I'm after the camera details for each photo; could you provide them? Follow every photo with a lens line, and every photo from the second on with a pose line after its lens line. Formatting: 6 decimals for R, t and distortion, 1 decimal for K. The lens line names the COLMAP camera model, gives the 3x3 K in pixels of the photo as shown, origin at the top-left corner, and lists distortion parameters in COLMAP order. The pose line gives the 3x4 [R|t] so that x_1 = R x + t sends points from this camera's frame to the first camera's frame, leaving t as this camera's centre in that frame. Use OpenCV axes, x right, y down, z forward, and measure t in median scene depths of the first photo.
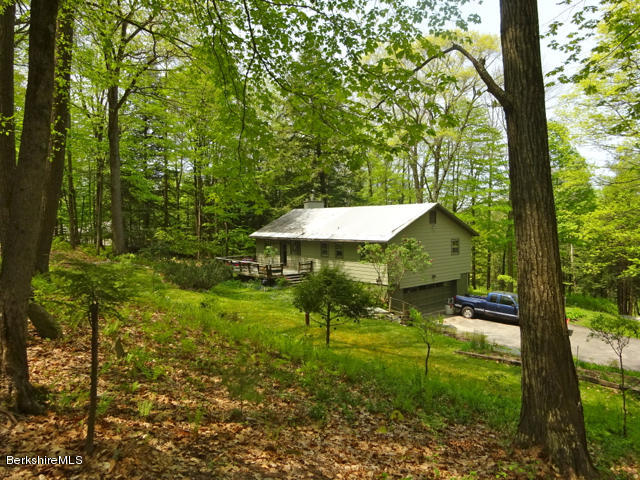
lens RADIAL K [[451.1, 0, 320.8], [0, 451.1, 238.9], [0, 0, 1]] dist [-0.004892, 0.001399]
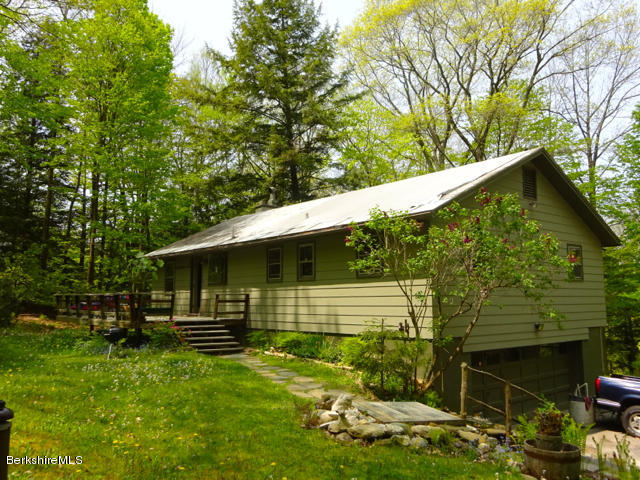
lens RADIAL K [[541.3, 0, 318.8], [0, 541.3, 240.3], [0, 0, 1]] dist [0.018819, 0.006154]
pose [[0.999612, 0.020427, 0.018926, 0.043939], [-0.017512, 0.989550, -0.143125, 0.081152], [-0.021652, 0.142738, 0.989524, 0.521834]]
